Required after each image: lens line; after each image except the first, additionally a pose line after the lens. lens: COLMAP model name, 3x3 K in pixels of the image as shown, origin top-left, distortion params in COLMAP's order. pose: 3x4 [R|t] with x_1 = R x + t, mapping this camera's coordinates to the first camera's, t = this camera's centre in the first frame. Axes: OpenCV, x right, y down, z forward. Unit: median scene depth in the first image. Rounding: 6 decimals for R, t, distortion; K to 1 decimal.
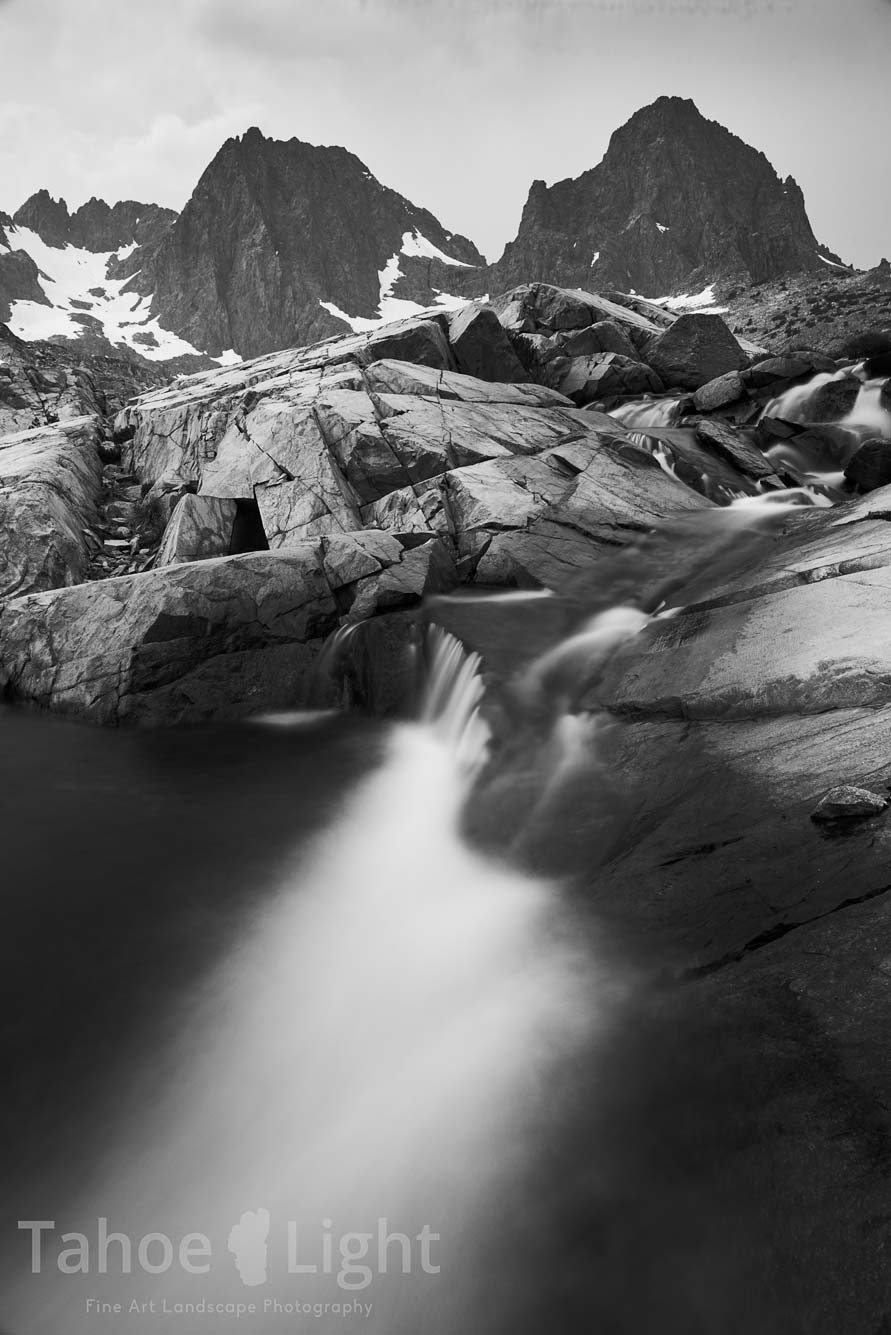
lens RADIAL K [[910.3, 0, 445.5], [0, 910.3, 667.5], [0, 0, 1]] dist [-0.003536, 0.009630]
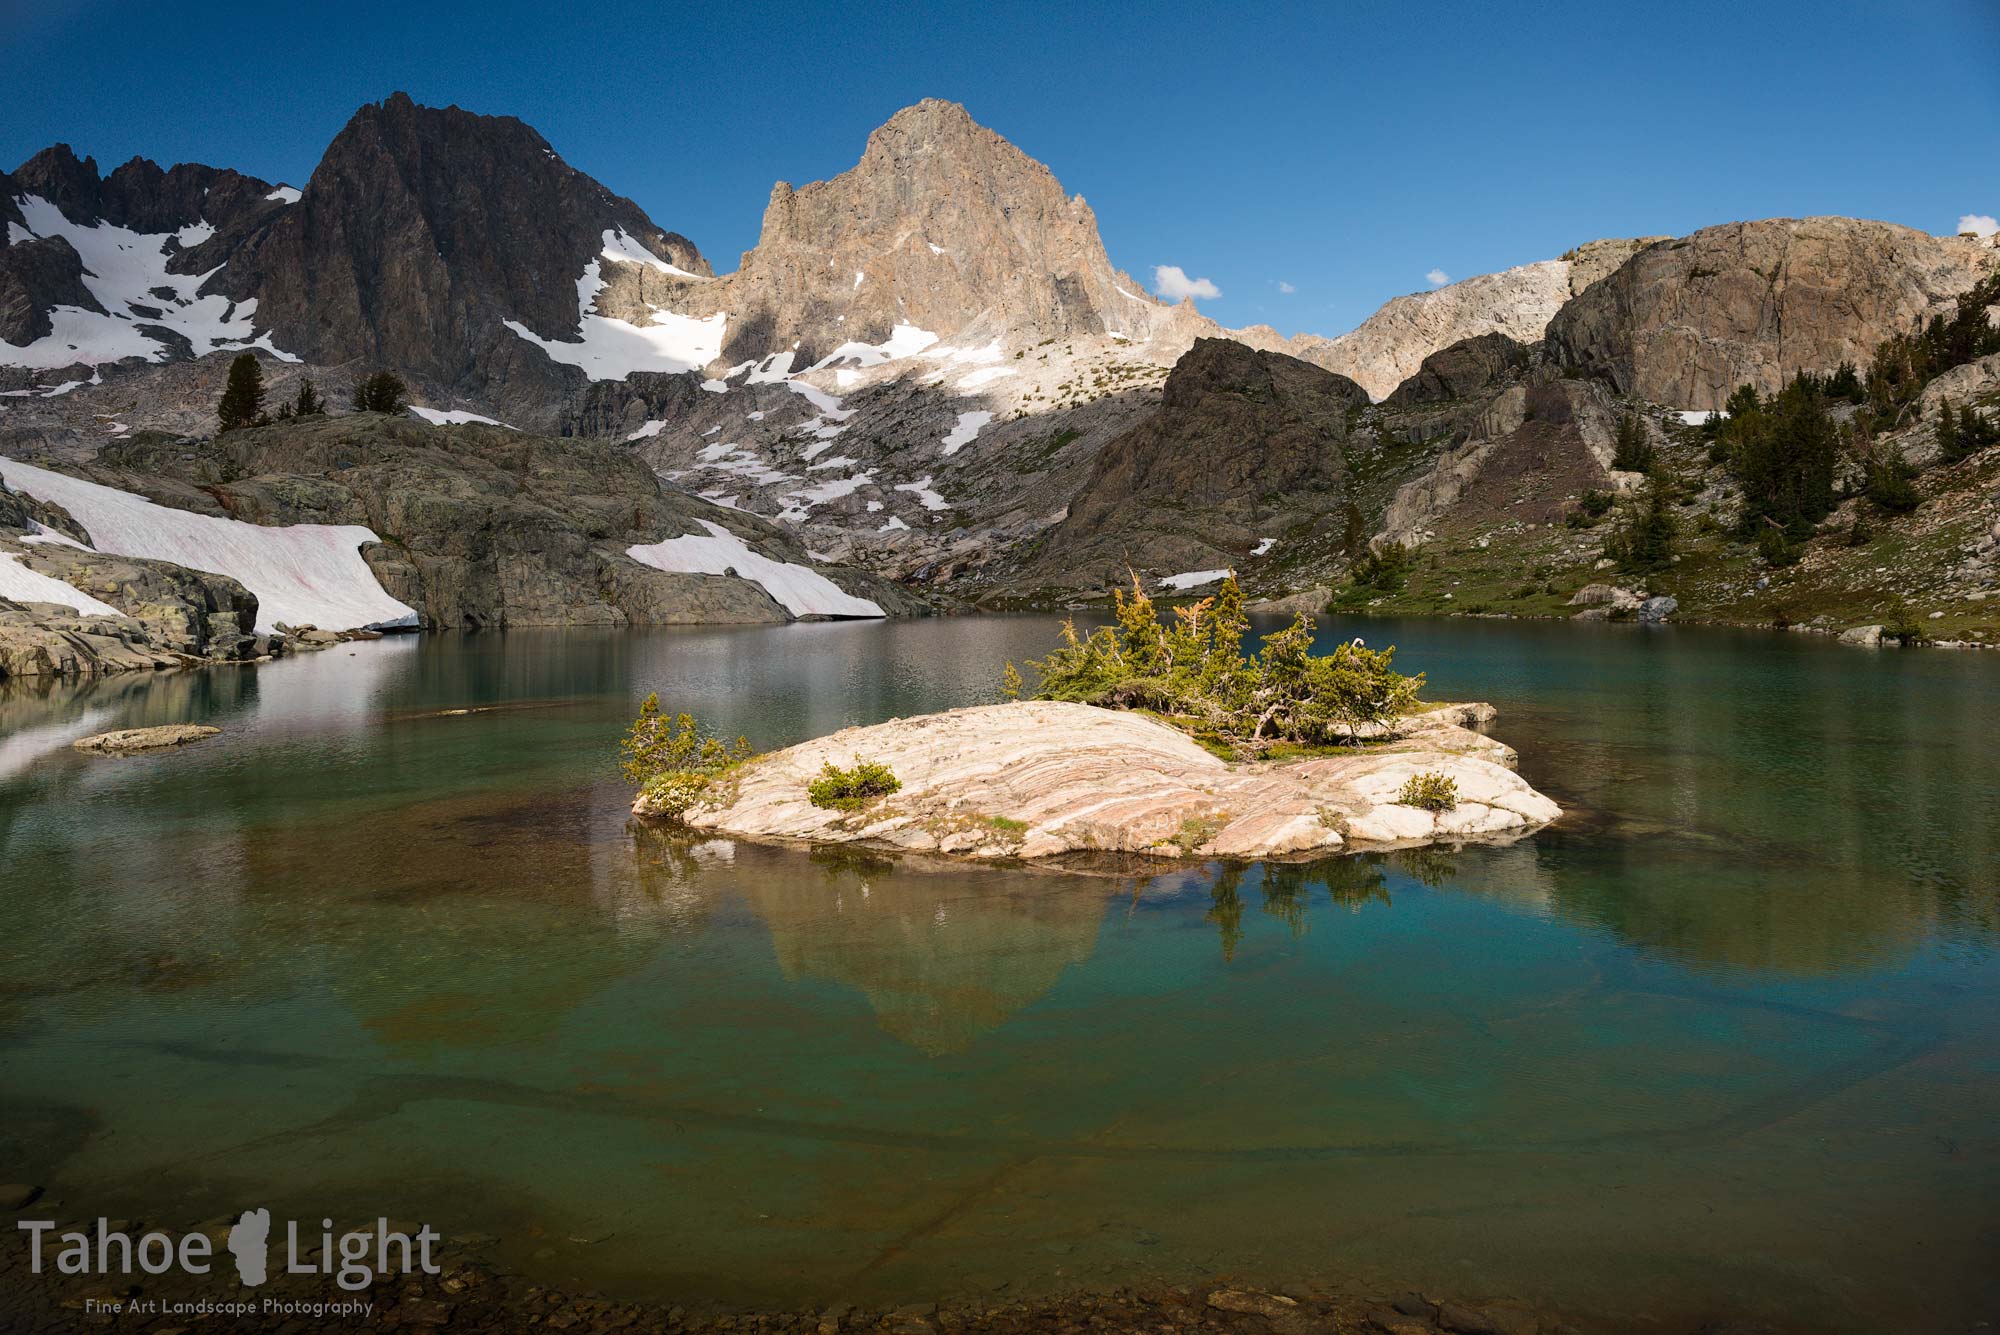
lens RADIAL K [[1362.2, 0, 996.8], [0, 1362.2, 659.0], [0, 0, 1]] dist [-0.004176, 0.010055]
pose [[0.964924, -0.029487, 0.260870, -0.043323], [0.061110, 0.991605, -0.113956, 0.032680], [-0.255319, 0.125901, 0.958625, -0.154956]]
